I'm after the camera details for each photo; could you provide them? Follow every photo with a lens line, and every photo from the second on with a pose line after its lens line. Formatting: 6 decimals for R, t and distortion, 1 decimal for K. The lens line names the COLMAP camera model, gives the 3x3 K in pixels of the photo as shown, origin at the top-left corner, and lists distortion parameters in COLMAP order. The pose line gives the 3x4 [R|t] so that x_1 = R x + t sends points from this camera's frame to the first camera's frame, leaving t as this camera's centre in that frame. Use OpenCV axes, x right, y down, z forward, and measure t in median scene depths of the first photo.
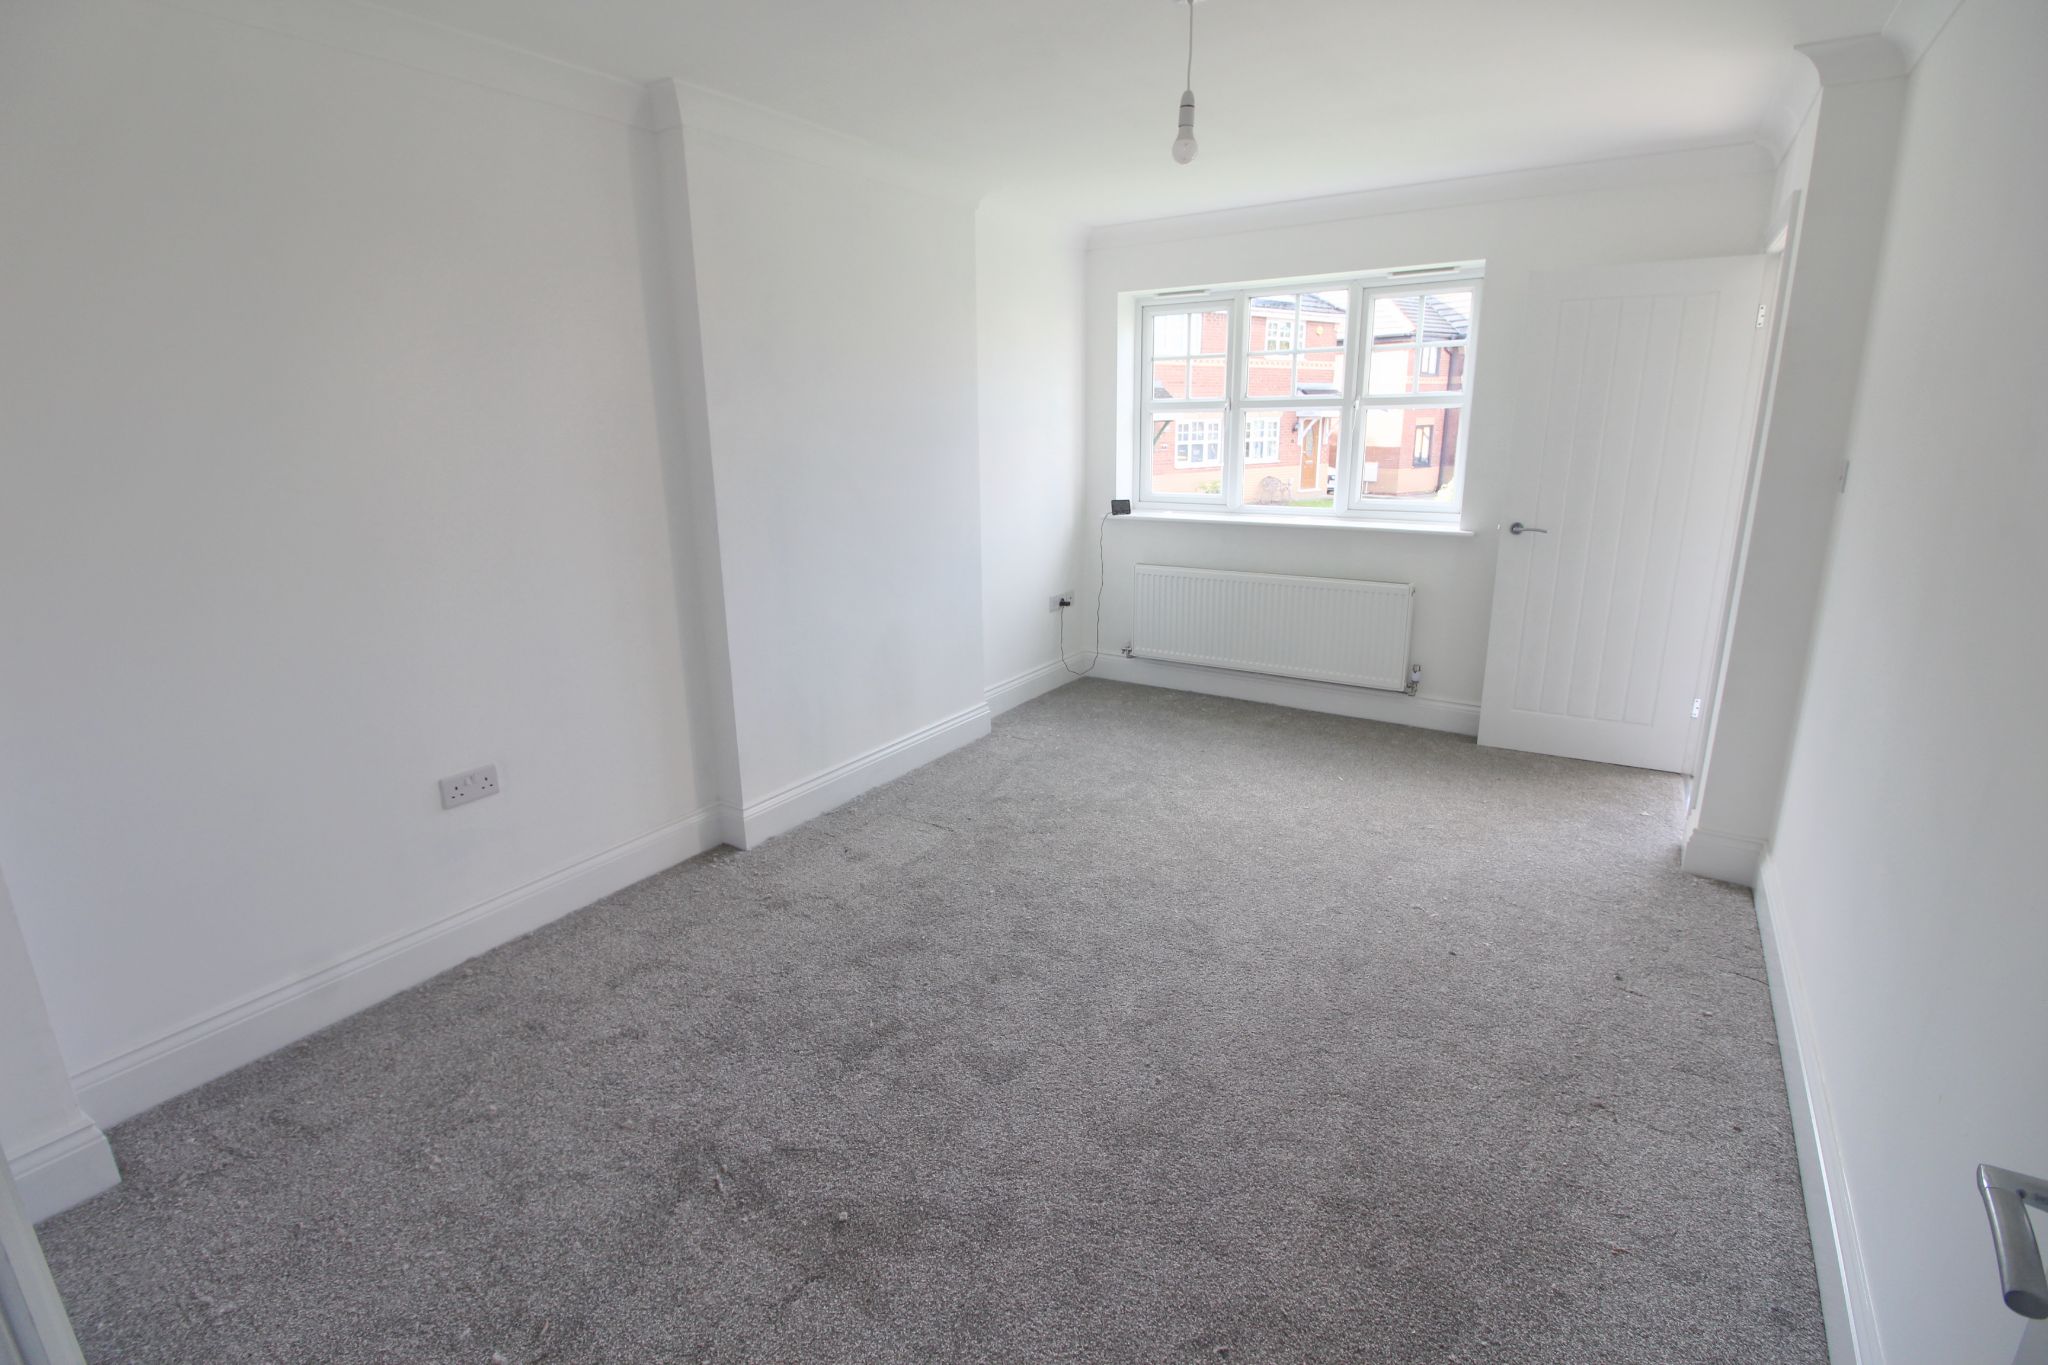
lens RADIAL K [[944.6, 0, 1016.2], [0, 944.6, 675.6], [0, 0, 1]] dist [-0.004917, -0.009804]
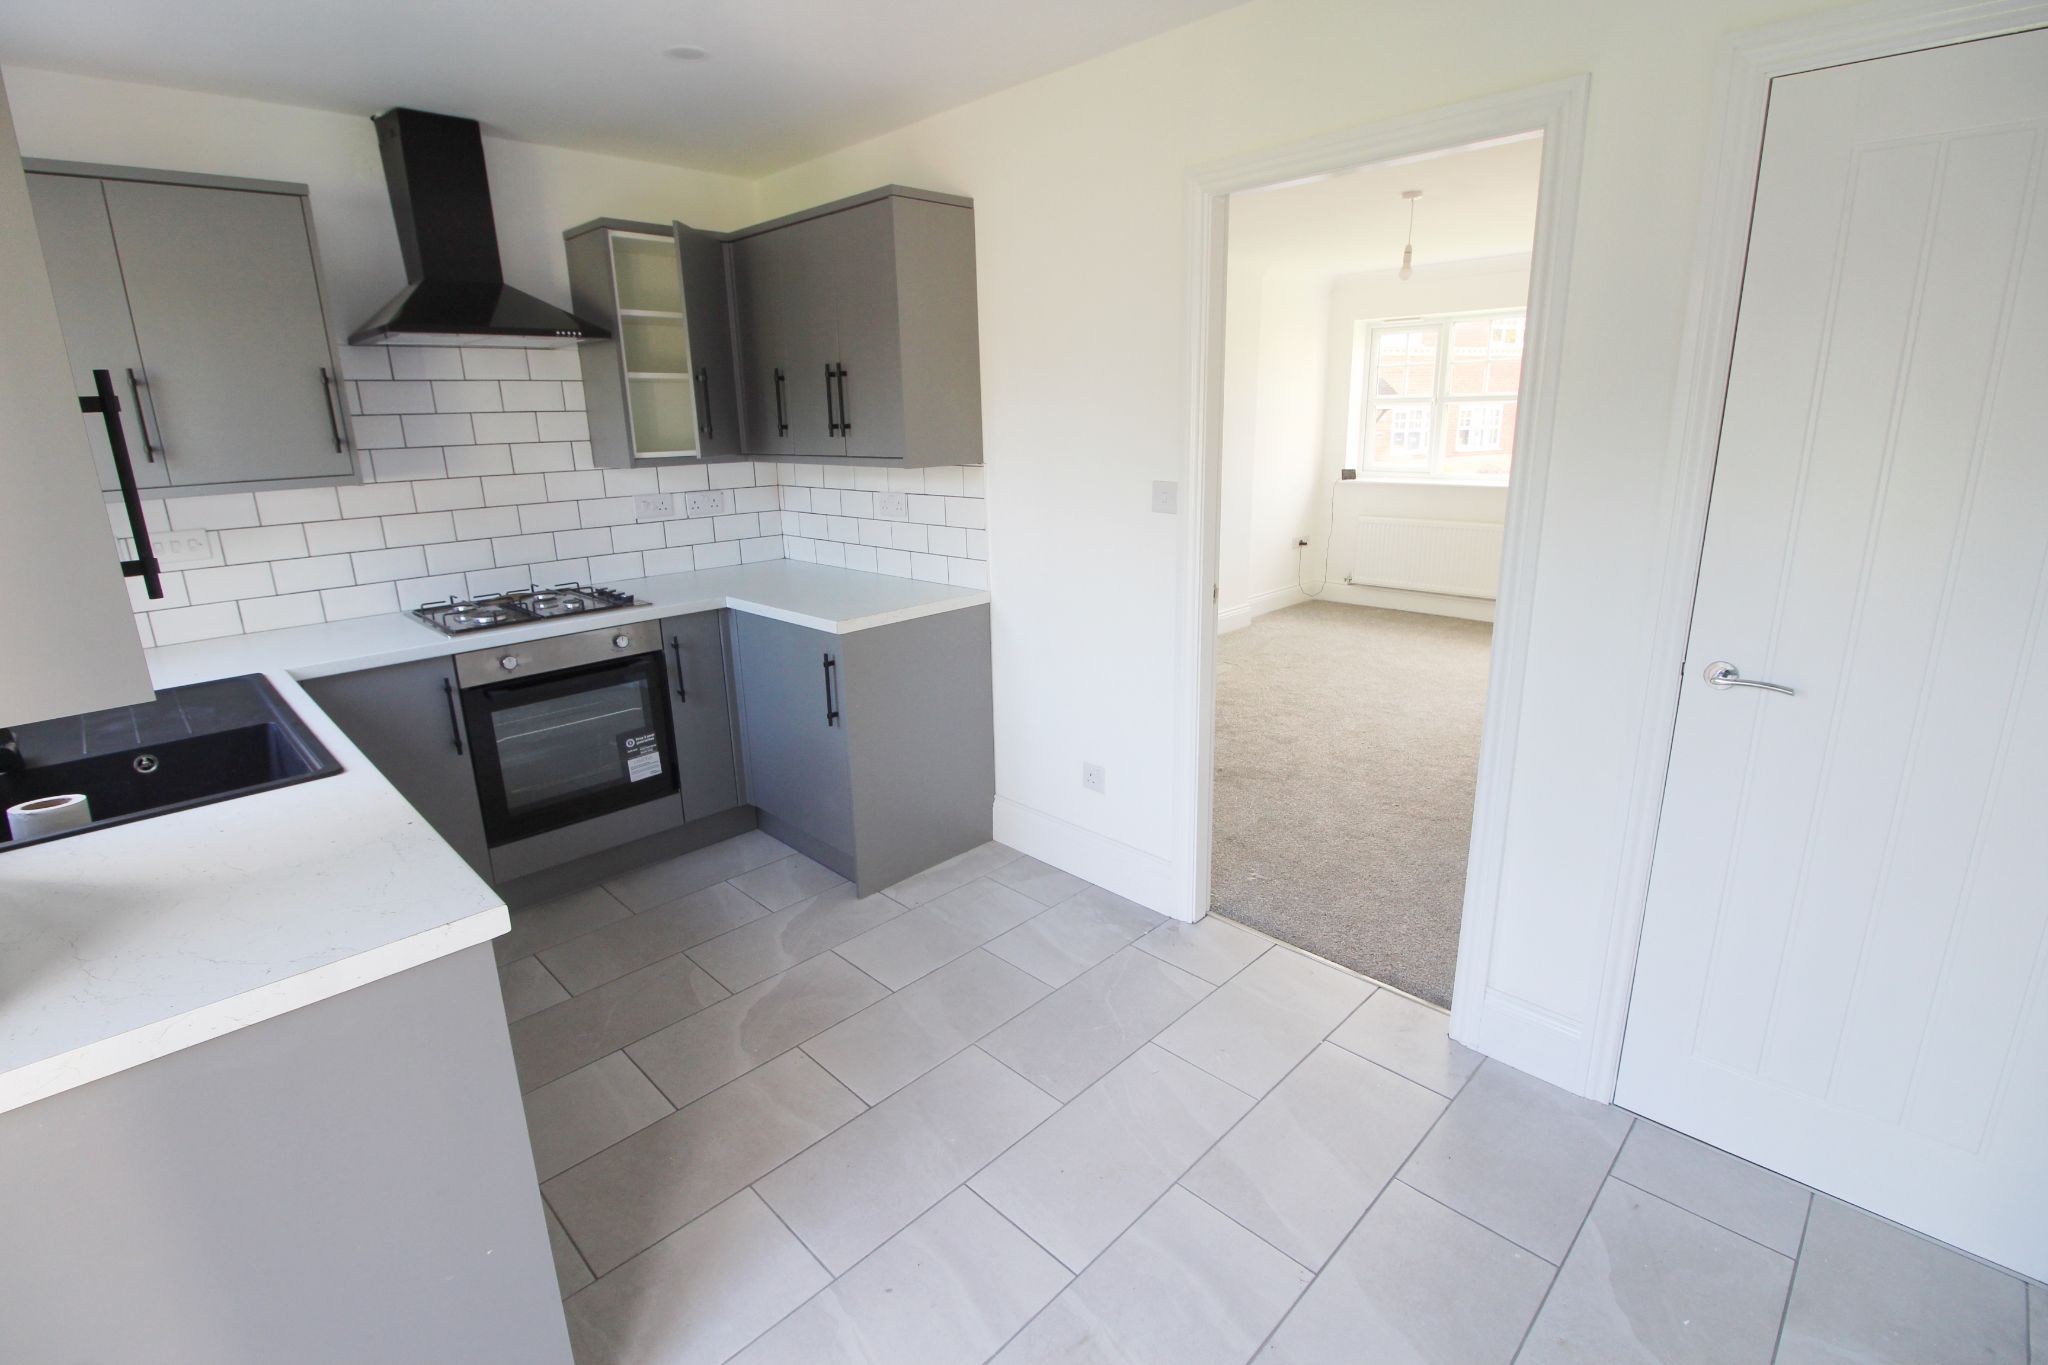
lens RADIAL K [[944.6, 0, 1010.6], [0, 944.6, 668.3], [0, 0, 1]] dist [-0.004917, -0.009804]
pose [[0.977760, 0.046792, -0.204439, -0.079901], [-0.046212, 0.998903, 0.007616, 0.120879], [0.204571, 0.002001, 0.978850, -0.466228]]
